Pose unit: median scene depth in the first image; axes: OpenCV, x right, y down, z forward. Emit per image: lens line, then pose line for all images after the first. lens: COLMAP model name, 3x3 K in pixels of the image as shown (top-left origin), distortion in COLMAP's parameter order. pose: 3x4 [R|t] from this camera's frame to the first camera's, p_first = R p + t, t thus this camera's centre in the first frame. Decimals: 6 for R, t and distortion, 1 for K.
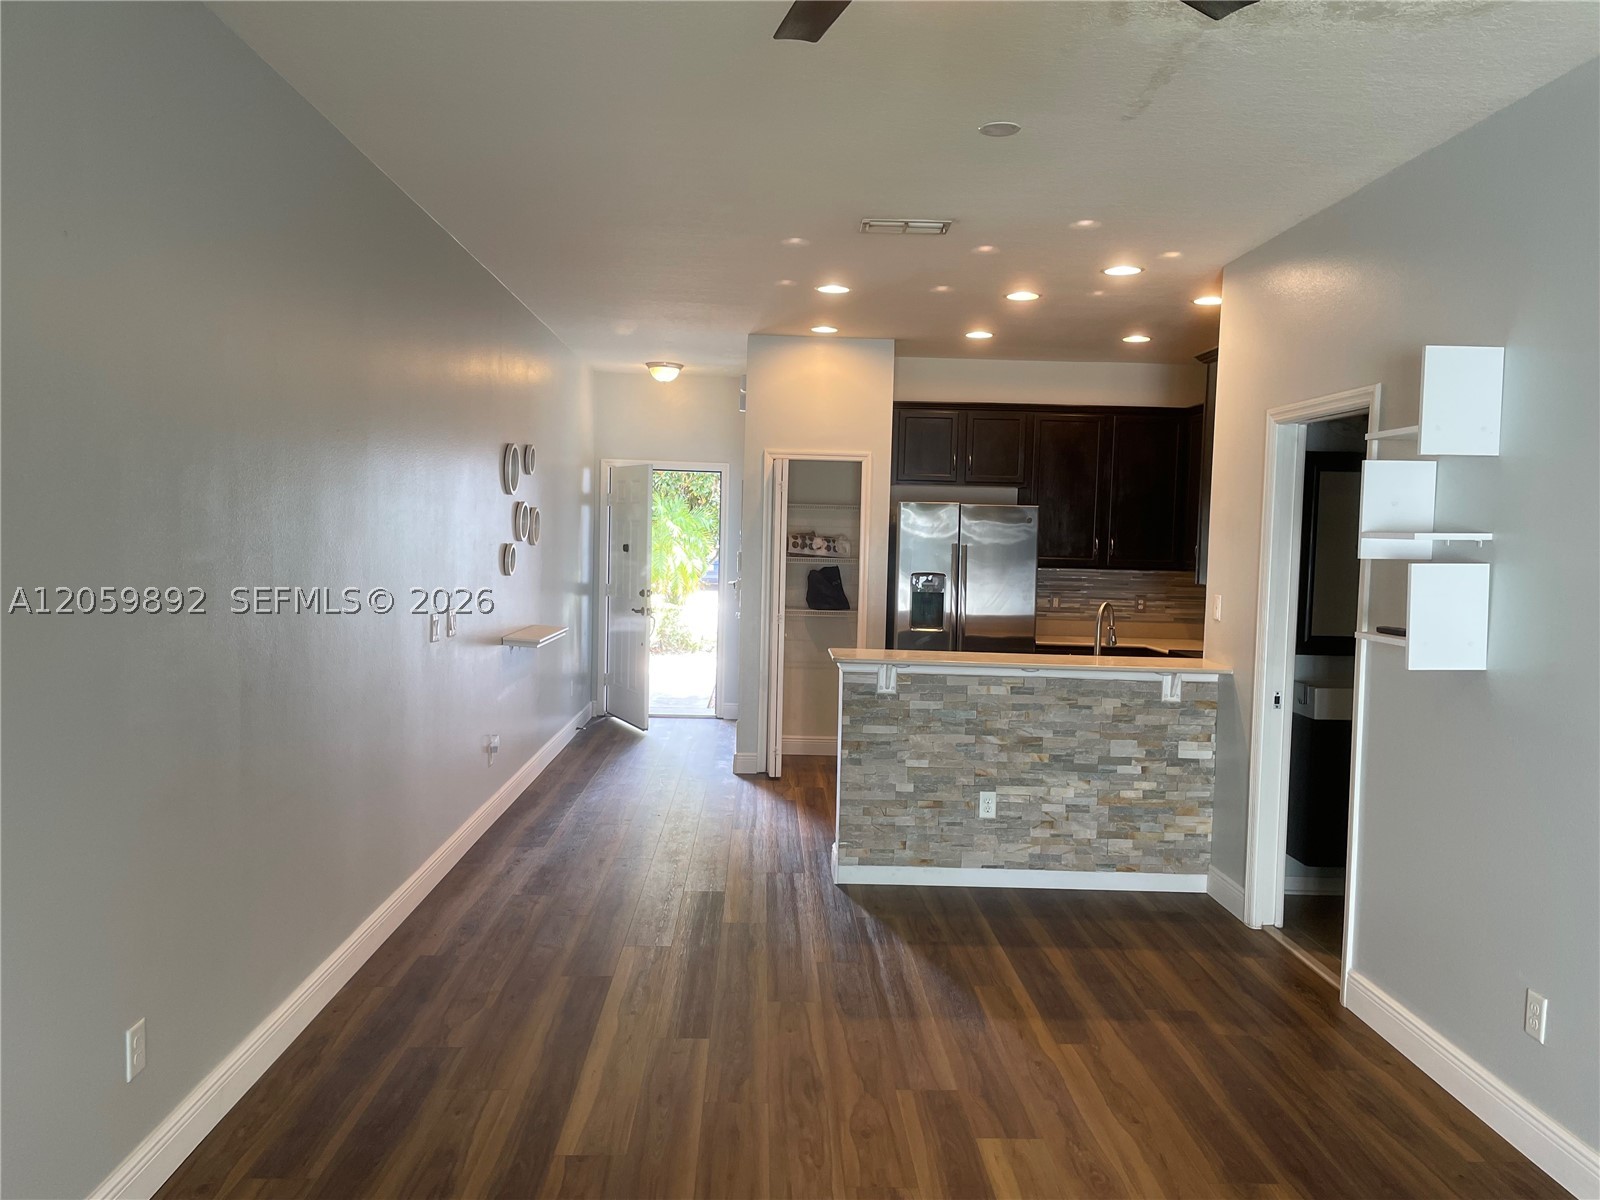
lens RADIAL K [[1204.8, 0, 800.0], [0, 1204.8, 600.0], [0, 0, 1]] dist [0.050928, 0.001839]
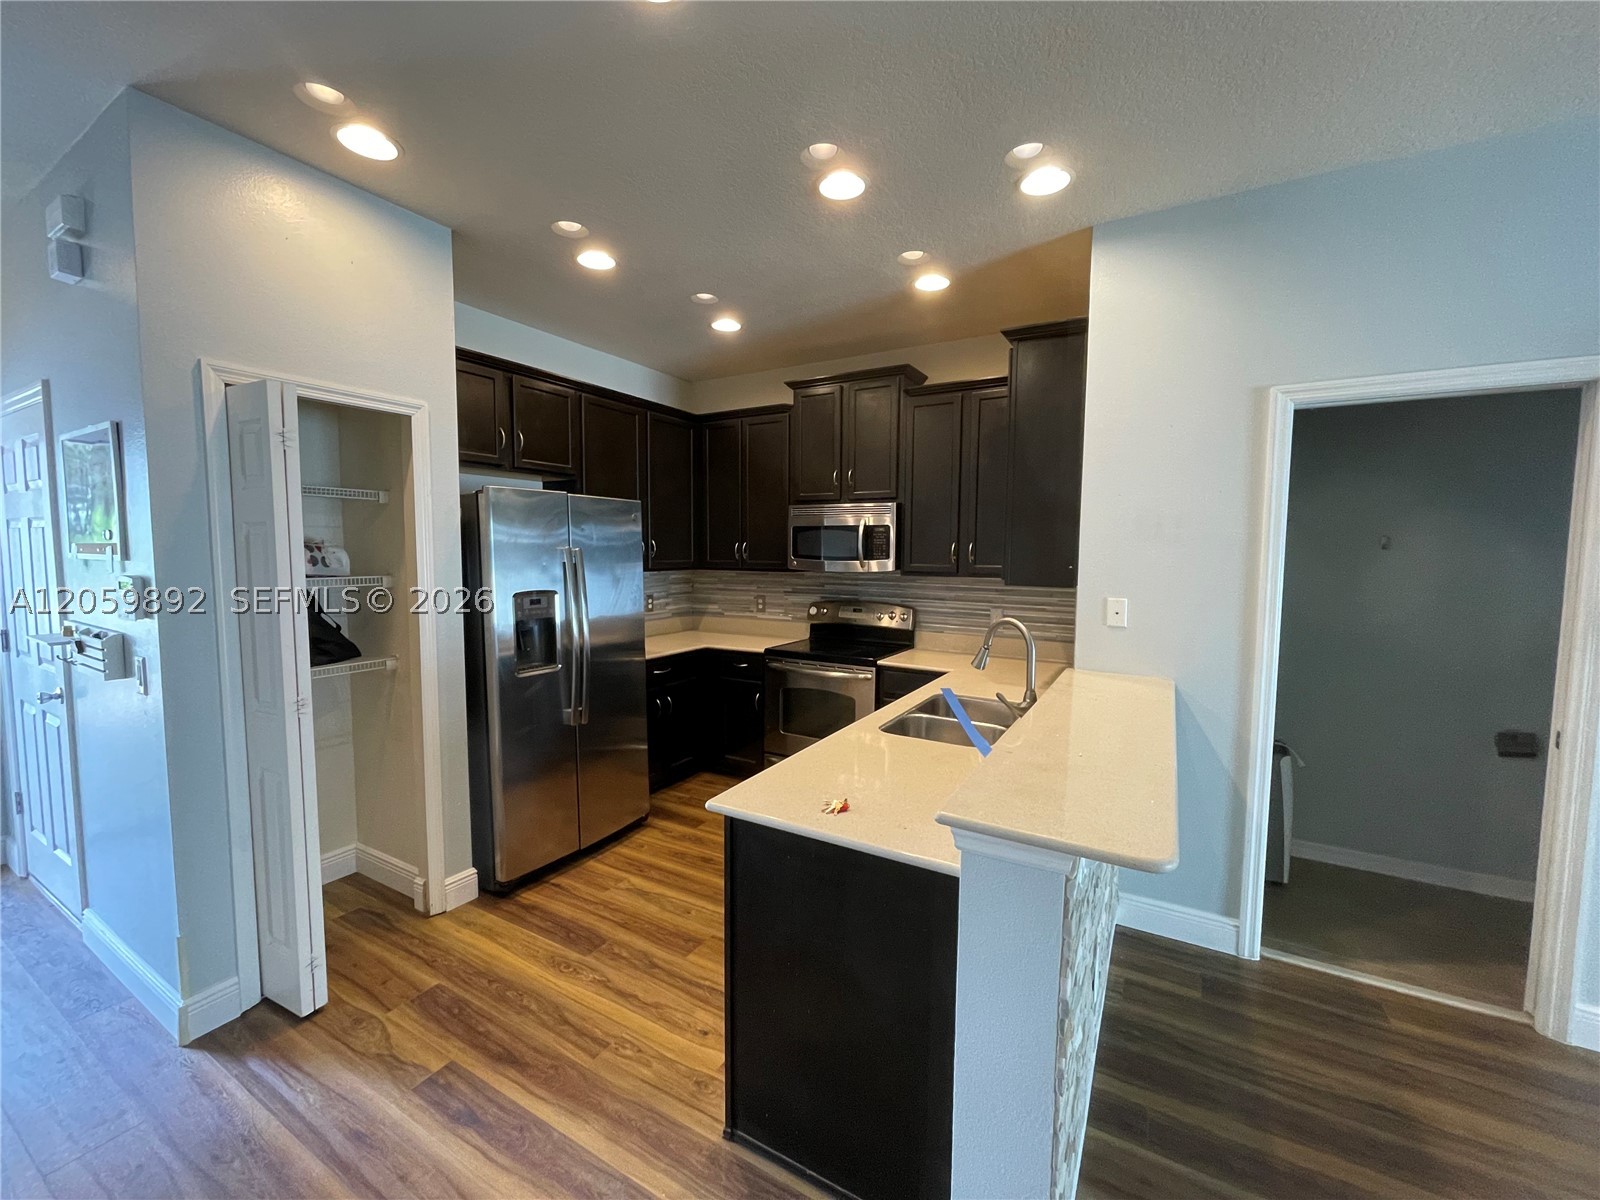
lens RADIAL K [[650.3, 0, 802.2], [0, 650.3, 596.8], [0, 0, 1]] dist [0.001599, 0.000325]
pose [[0.525986, -0.087126, 0.846019, -0.185170], [0.055555, 0.996134, 0.068046, -0.051457], [-0.848677, 0.011209, 0.528793, 0.951211]]
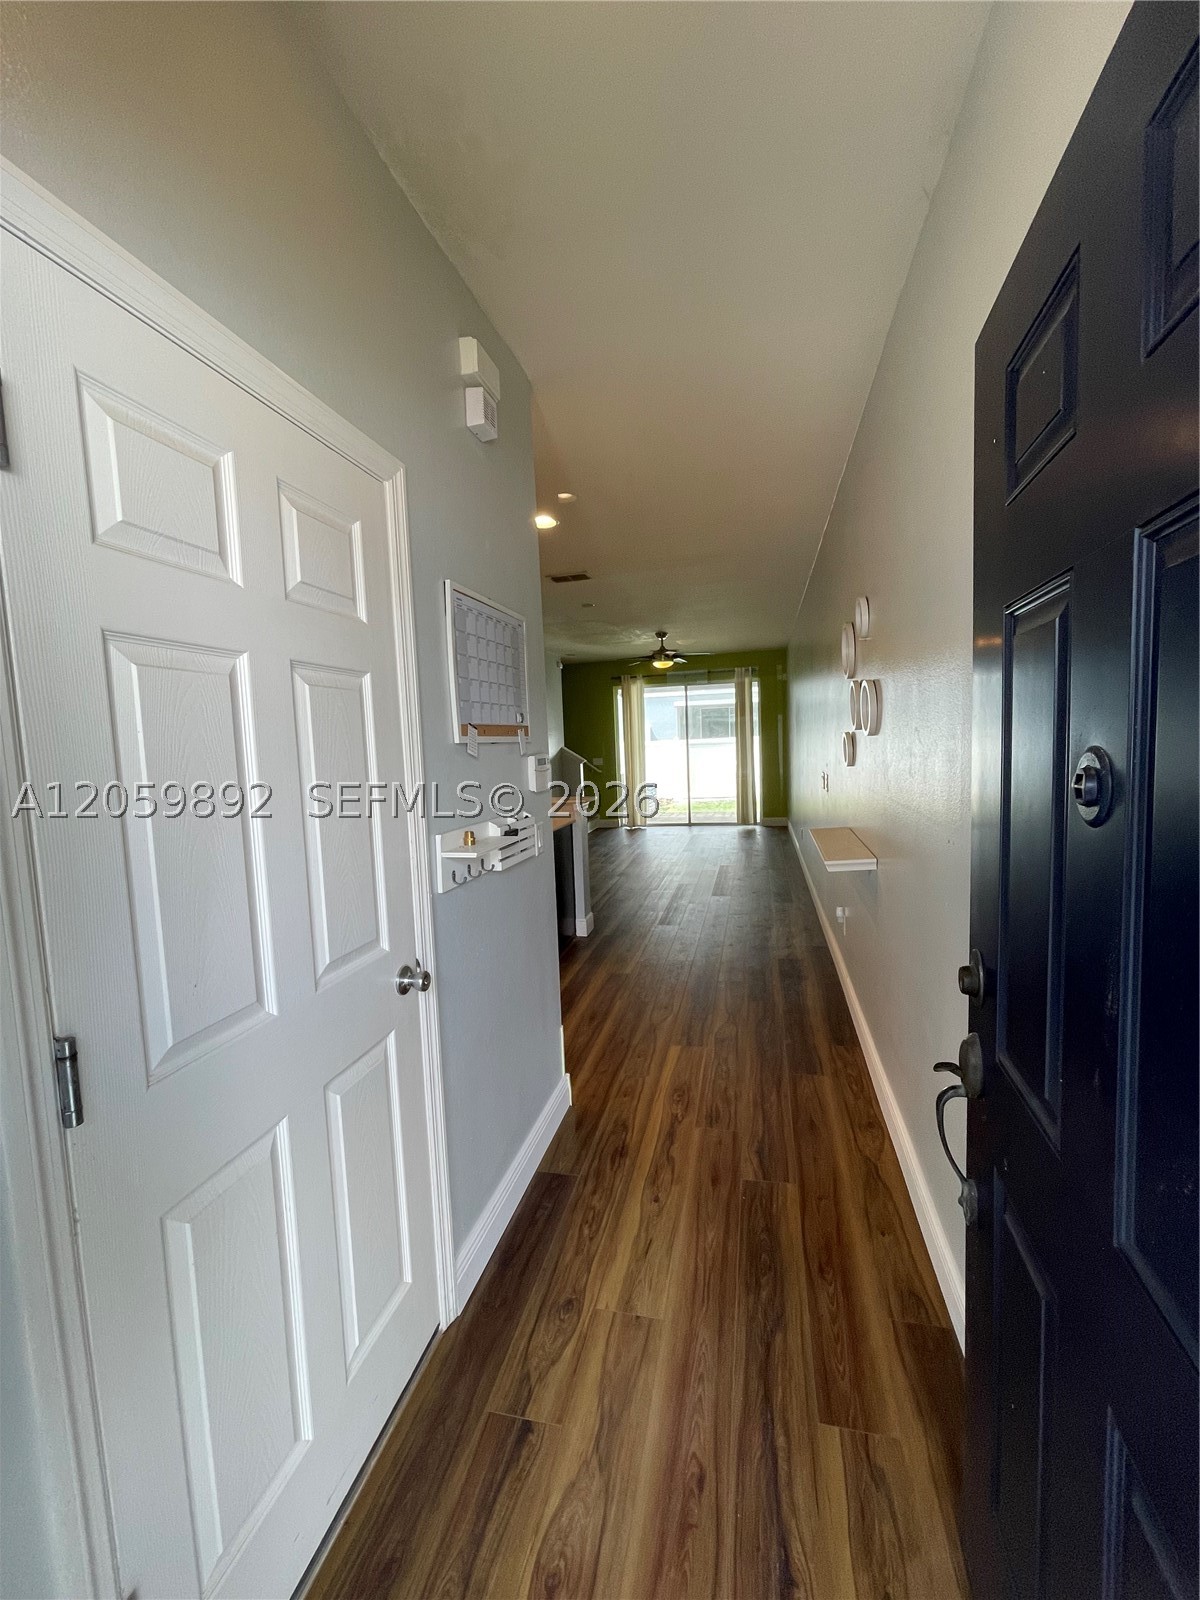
lens RADIAL K [[650.3, 0, 601.3], [0, 650.3, 799.3], [0, 0, 1]] dist [0.001599, 0.000325]
pose [[-0.965429, -0.011578, 0.260407, -0.227922], [0.028753, 0.988186, 0.150537, -0.093571], [-0.259074, 0.152820, -0.953691, 1.874344]]
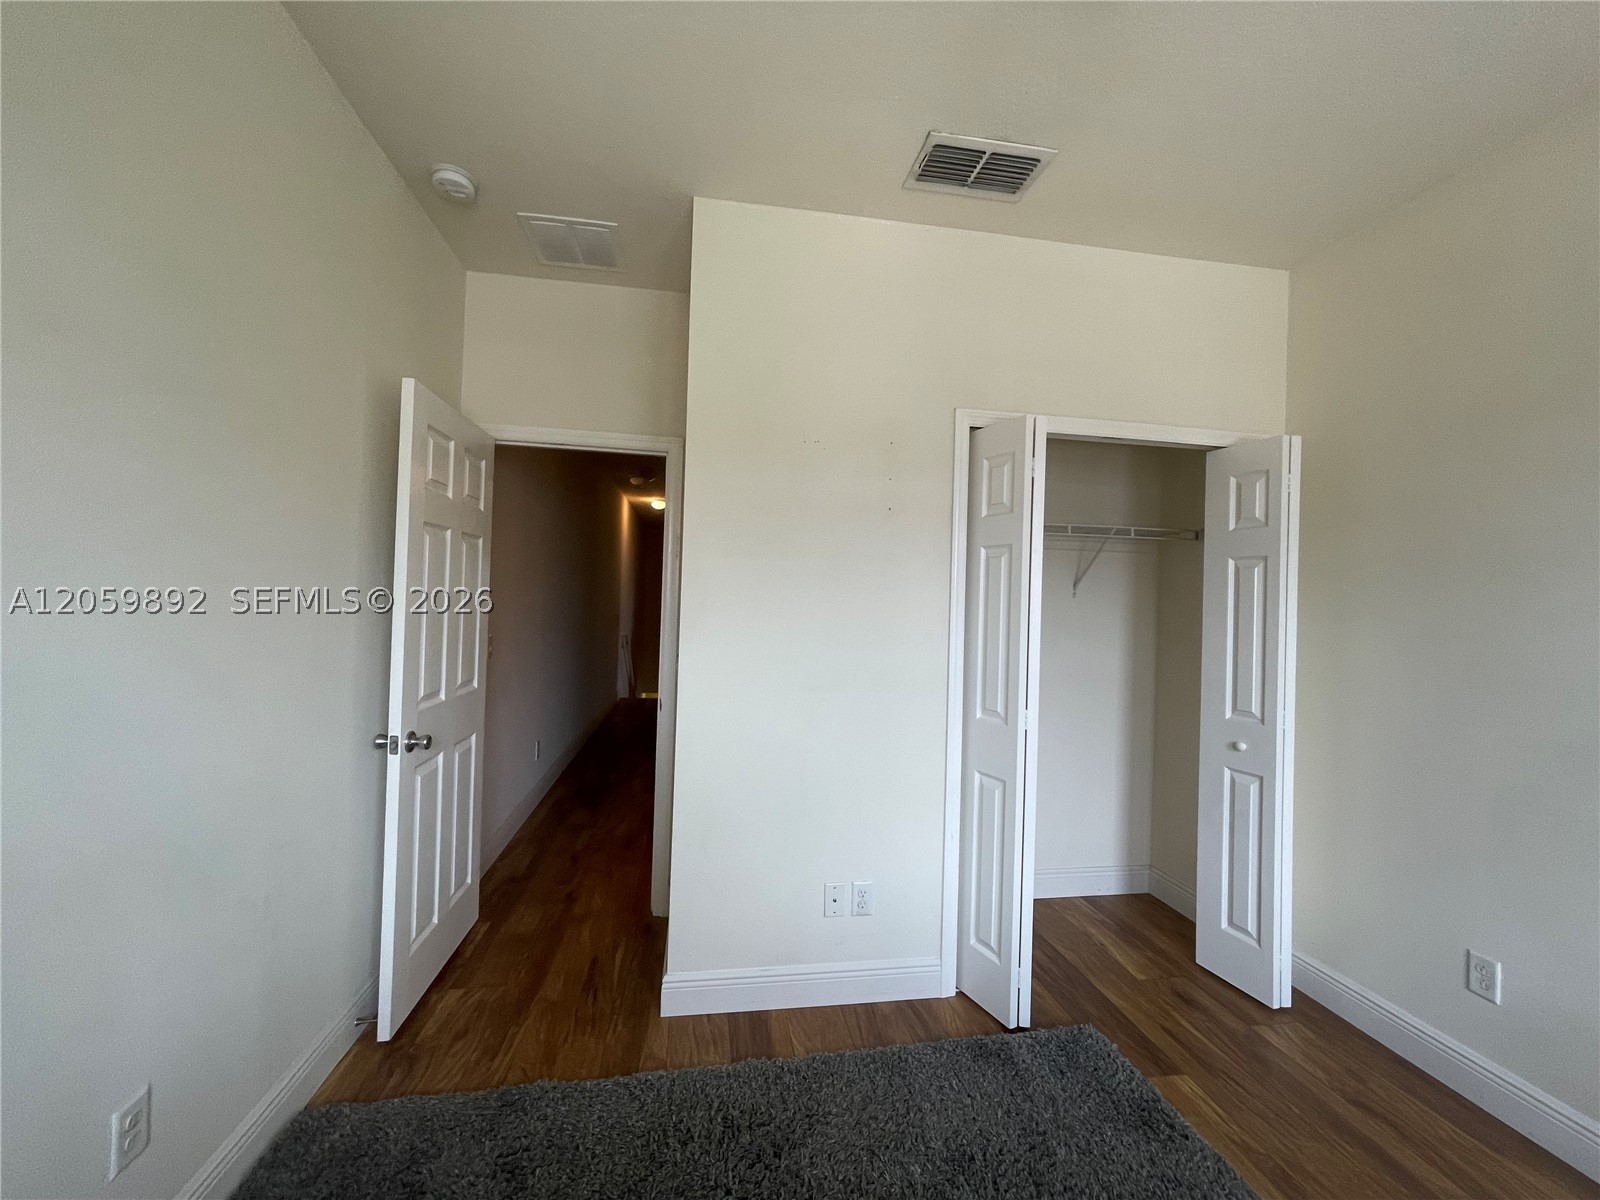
lens RADIAL K [[641.4, 0, 795.8], [0, 641.4, 594.6], [0, 0, 1]] dist [-0.000445, -0.000117]
pose [[-0.984755, -0.056177, -0.164627, -0.233109], [-0.068765, 0.995047, 0.071784, -0.127374], [0.159779, 0.082011, -0.983740, 2.355125]]
